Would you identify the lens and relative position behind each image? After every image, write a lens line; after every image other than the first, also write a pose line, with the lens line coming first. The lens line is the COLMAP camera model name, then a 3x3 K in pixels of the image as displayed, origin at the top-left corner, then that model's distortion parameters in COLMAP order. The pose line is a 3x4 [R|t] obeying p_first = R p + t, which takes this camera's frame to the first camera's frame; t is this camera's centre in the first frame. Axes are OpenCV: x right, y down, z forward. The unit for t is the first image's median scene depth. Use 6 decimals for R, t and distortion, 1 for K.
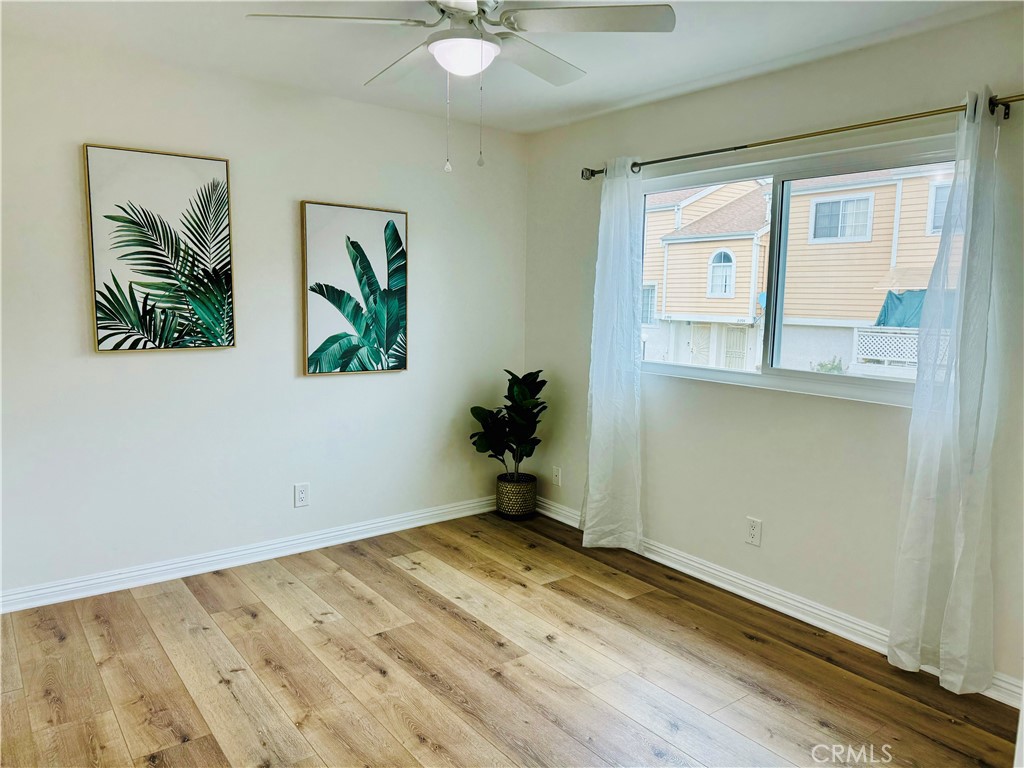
lens RADIAL K [[717.9, 0, 508.9], [0, 717.9, 385.8], [0, 0, 1]] dist [0.037254, -0.032823]
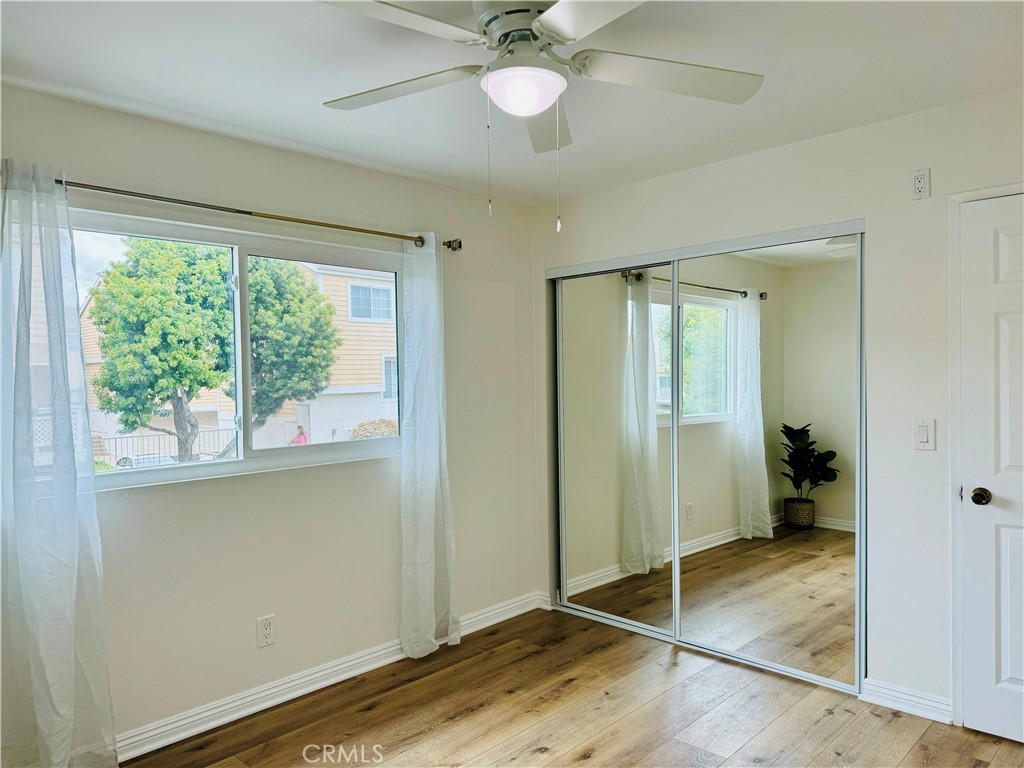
lens RADIAL K [[717.9, 0, 508.3], [0, 717.9, 388.0], [0, 0, 1]] dist [0.037254, -0.032823]
pose [[-0.139901, -0.040717, 0.989328, -0.648399], [0.145223, 0.987506, 0.061178, -0.121976], [-0.979458, 0.152232, -0.132240, 0.848967]]
